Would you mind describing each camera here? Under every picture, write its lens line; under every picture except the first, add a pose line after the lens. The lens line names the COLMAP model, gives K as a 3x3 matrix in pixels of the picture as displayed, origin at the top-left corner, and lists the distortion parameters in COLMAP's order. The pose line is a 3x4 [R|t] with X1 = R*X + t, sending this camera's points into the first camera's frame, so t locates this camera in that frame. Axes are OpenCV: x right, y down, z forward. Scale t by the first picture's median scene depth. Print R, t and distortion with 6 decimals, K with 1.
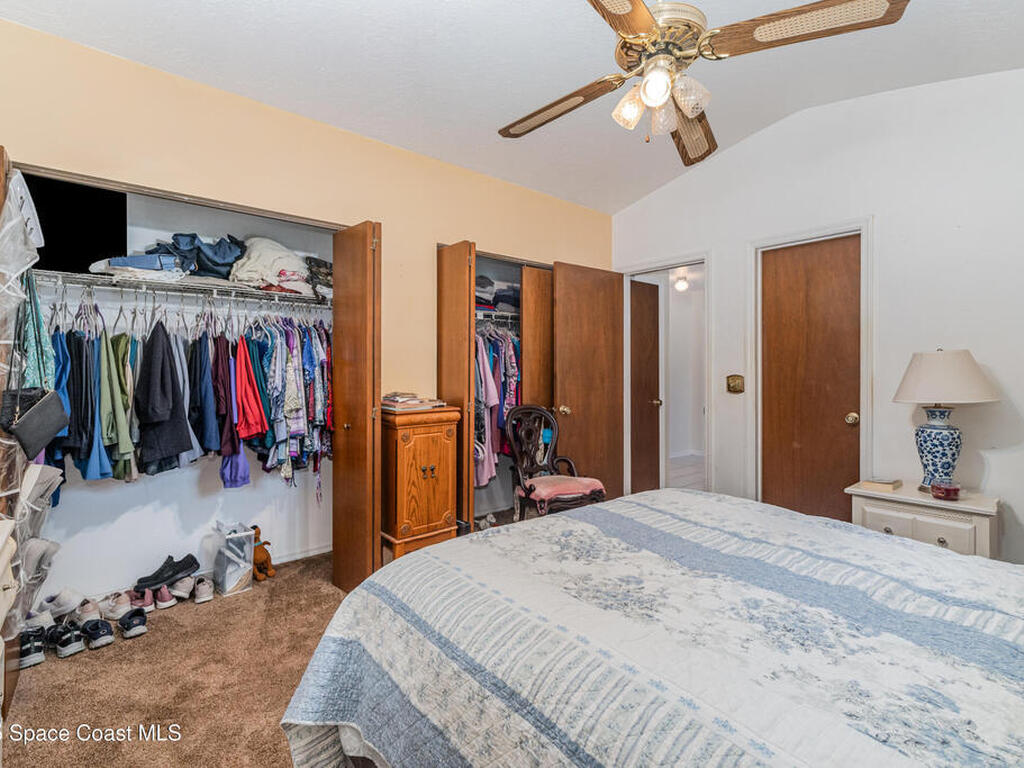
lens RADIAL K [[492.9, 0, 512.0], [0, 492.9, 384.0], [0, 0, 1]] dist [-0.000414, -0.000793]
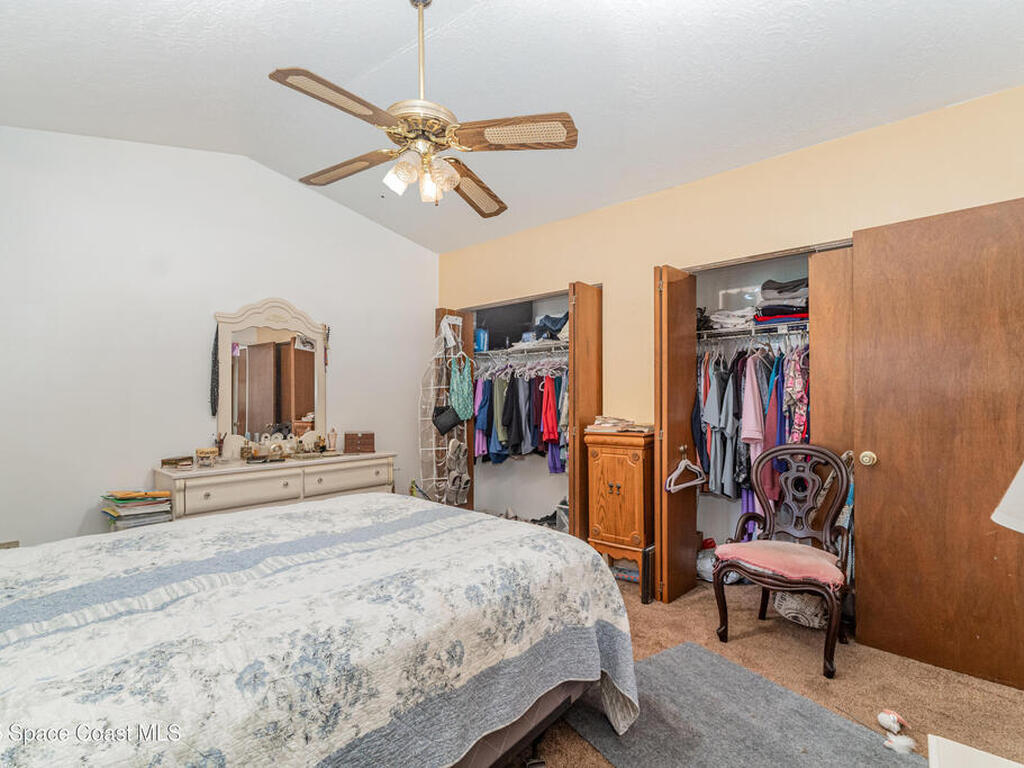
lens RADIAL K [[483.9, 0, 512.4], [0, 483.9, 398.6], [0, 0, 1]] dist [-0.000102, -0.000088]
pose [[0.158980, -0.001355, -0.987281, 0.889693], [-0.020480, 0.999779, -0.004670, -0.015656], [0.987069, 0.020962, 0.158917, 0.603552]]
